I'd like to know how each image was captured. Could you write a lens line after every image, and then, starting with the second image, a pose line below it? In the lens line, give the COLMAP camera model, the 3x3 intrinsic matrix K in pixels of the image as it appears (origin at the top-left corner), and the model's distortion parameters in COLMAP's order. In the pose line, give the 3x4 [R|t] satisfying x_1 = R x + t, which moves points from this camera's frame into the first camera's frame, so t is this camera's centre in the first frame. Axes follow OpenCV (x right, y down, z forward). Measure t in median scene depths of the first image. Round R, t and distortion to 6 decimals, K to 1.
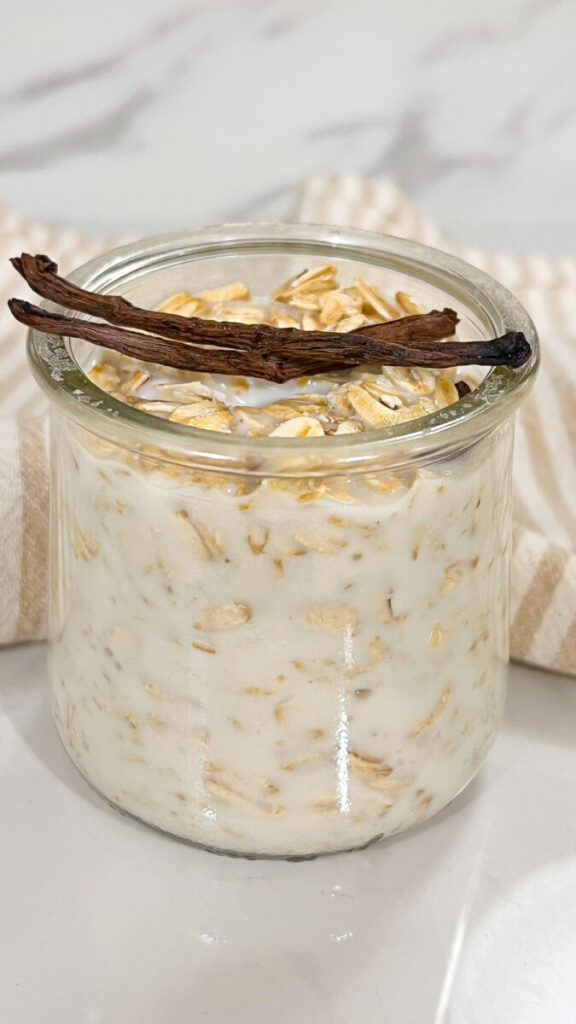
lens RADIAL K [[1484.9, 0, 259.6], [0, 1484.9, 541.7], [0, 0, 1]] dist [0.370984, -1.296659]
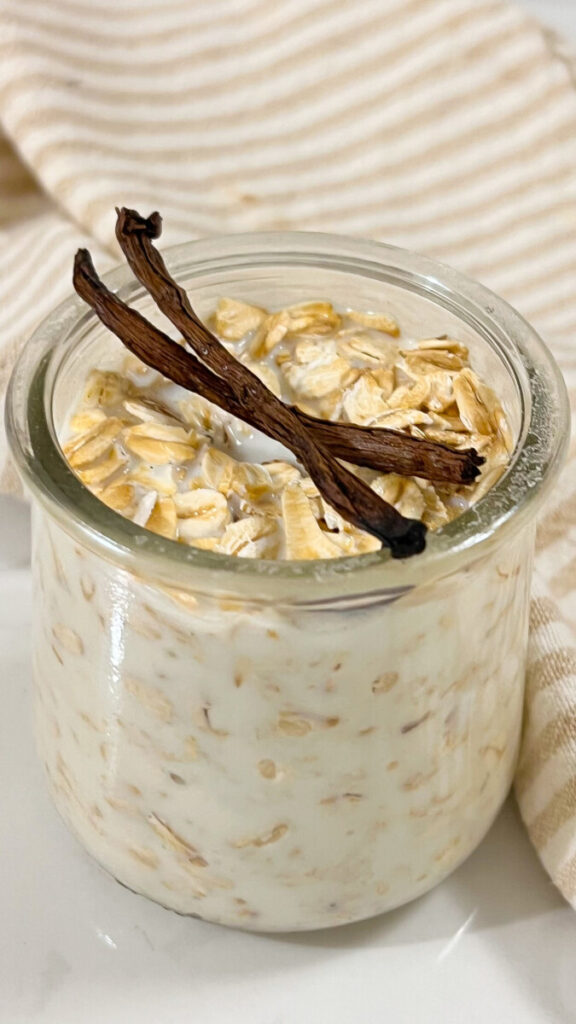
lens RADIAL K [[1680.5, 0, 281.9], [0, 1680.5, 541.2], [0, 0, 1]] dist [0.334657, -1.269151]
pose [[0.736513, 0.479439, -0.477166, 0.555241], [-0.399785, 0.877565, 0.264671, -0.339881], [0.545638, -0.004170, 0.838010, 0.138031]]
